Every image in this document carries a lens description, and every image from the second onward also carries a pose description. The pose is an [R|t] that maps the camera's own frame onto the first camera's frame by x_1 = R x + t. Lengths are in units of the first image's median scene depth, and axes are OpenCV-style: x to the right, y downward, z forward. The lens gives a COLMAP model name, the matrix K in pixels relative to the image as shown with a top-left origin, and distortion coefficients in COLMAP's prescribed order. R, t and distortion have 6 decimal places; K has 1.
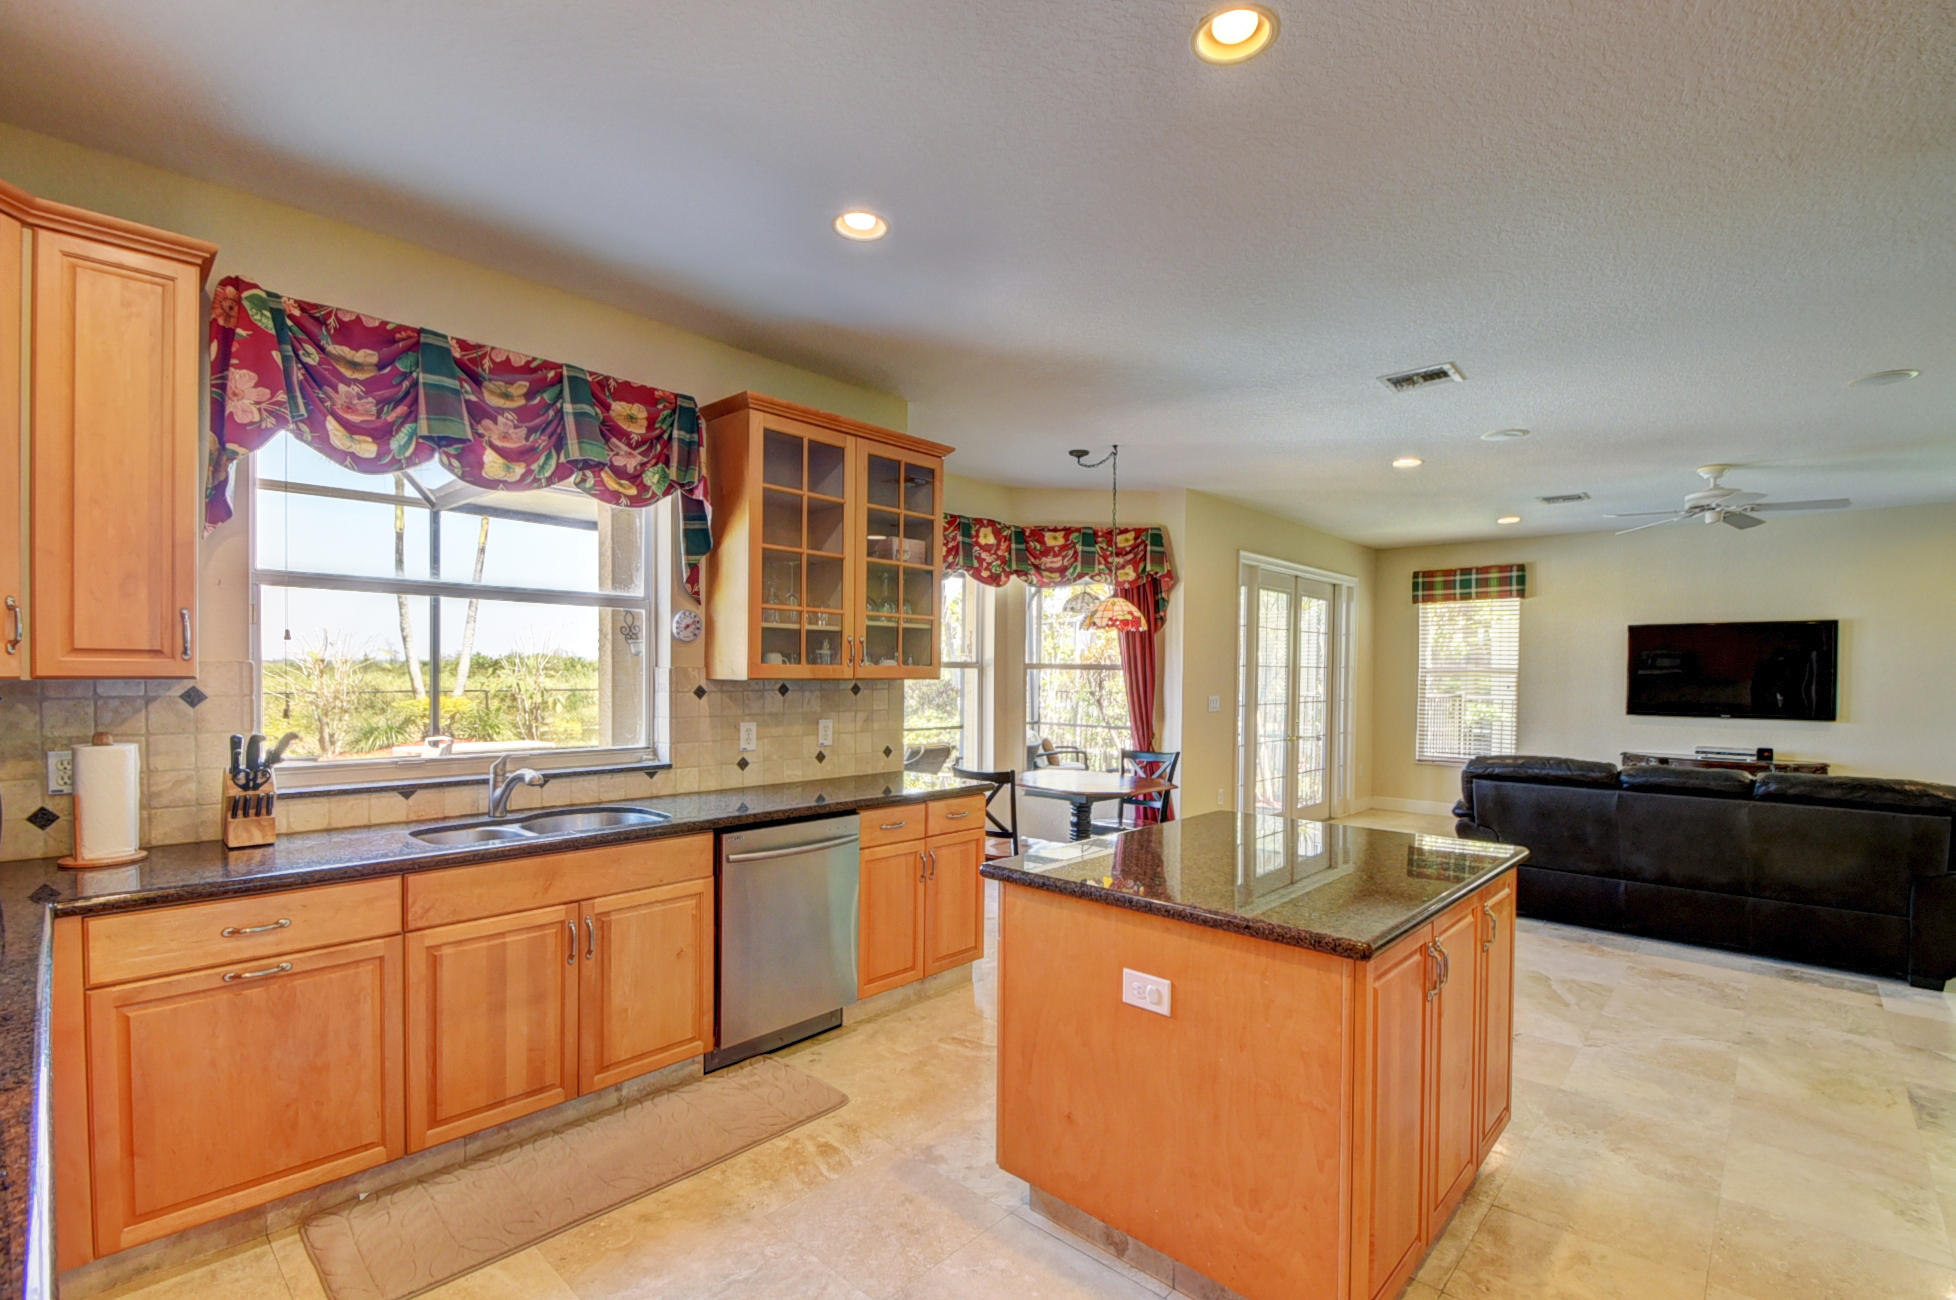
lens RADIAL K [[880.2, 0, 977.4], [0, 880.2, 691.5], [0, 0, 1]] dist [-0.000419, -0.000218]
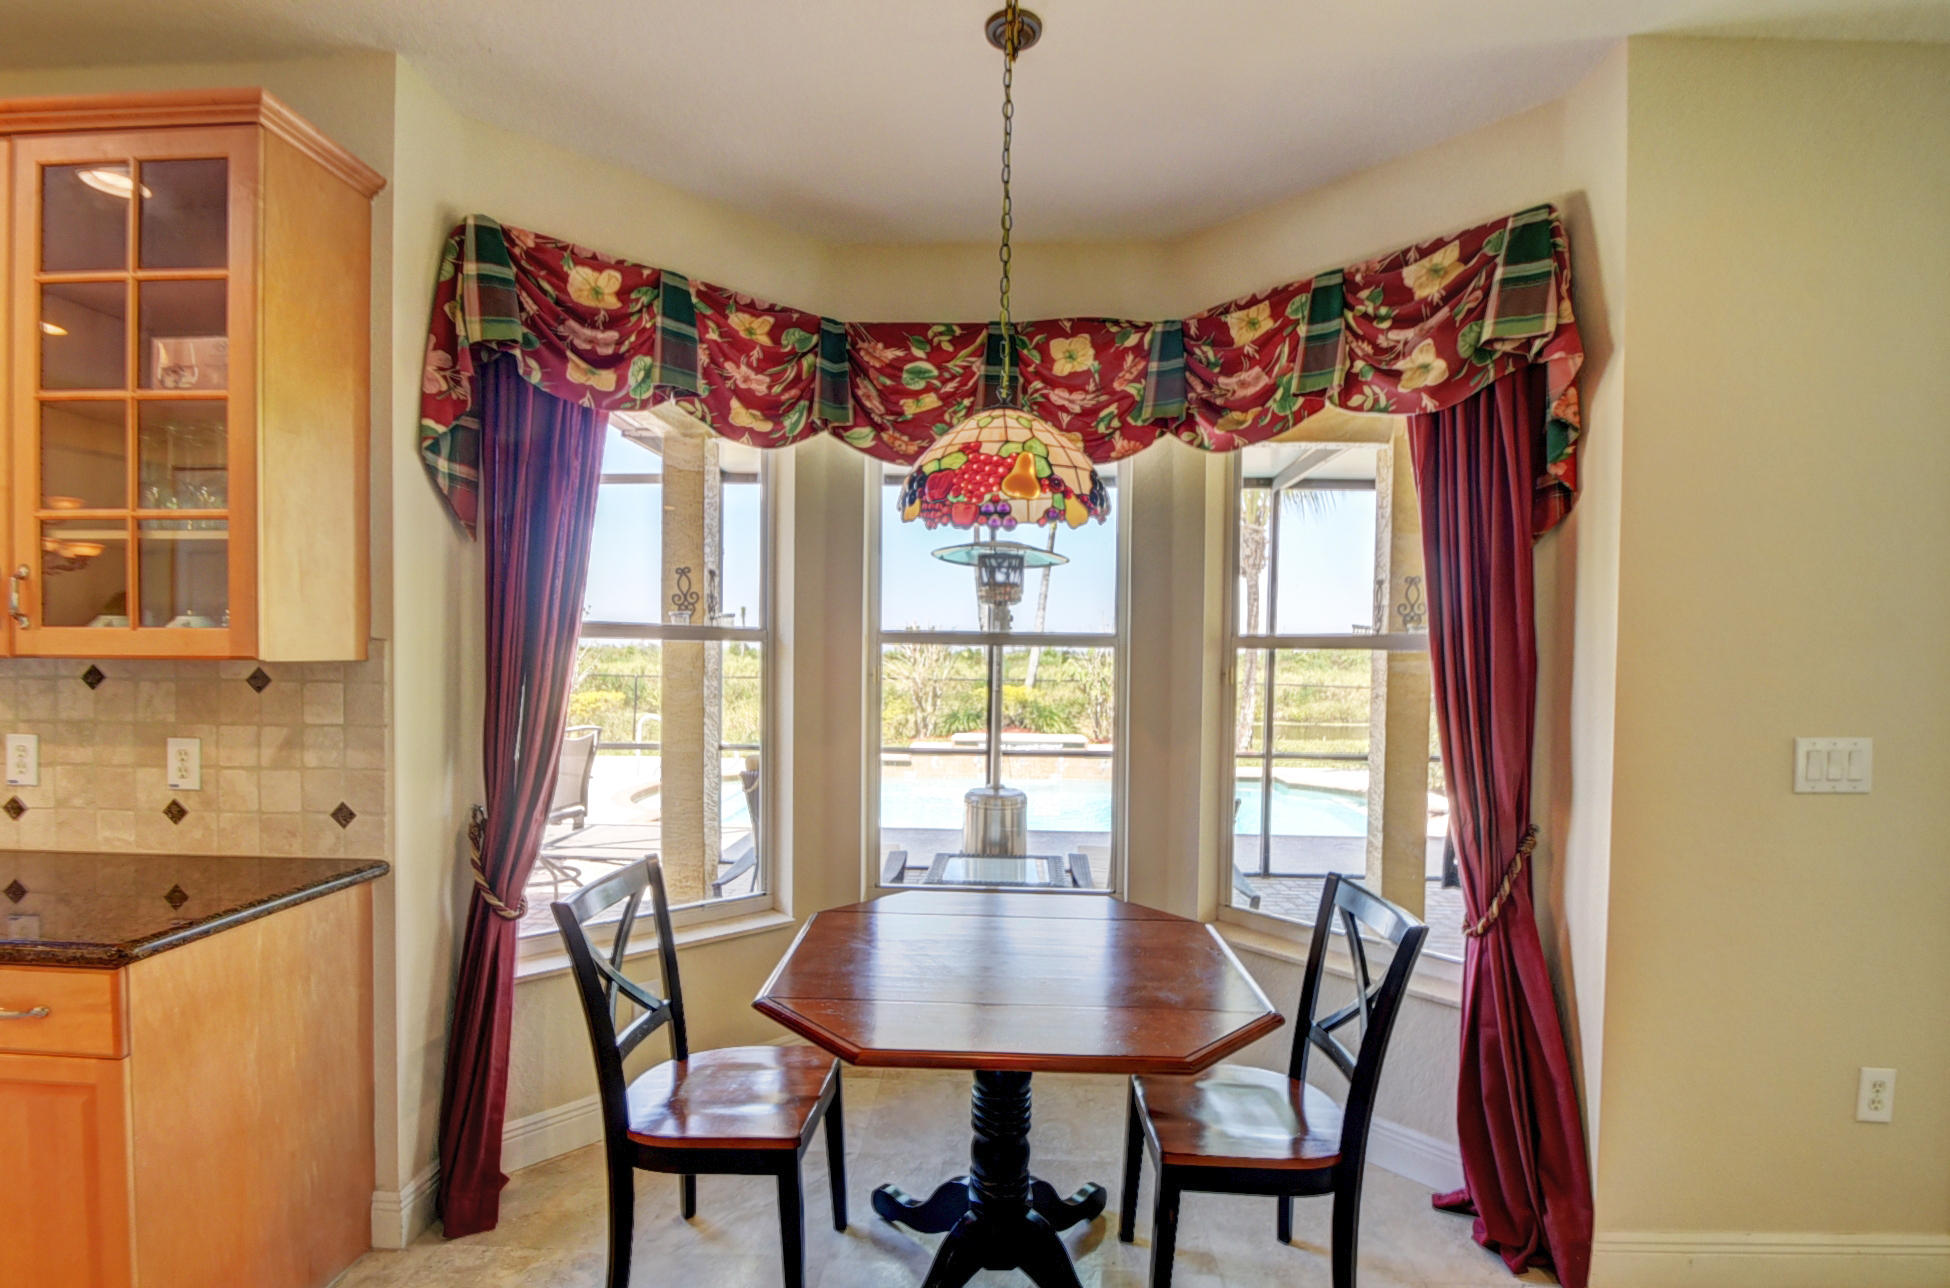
lens RADIAL K [[898.8, 0, 982.6], [0, 898.8, 677.3], [0, 0, 1]] dist [-0.000355, -0.012592]
pose [[0.652356, 0.016235, -0.757738, 0.454778], [-0.022397, 0.999747, 0.002138, -0.012823], [0.757581, 0.015576, 0.652555, 0.895812]]
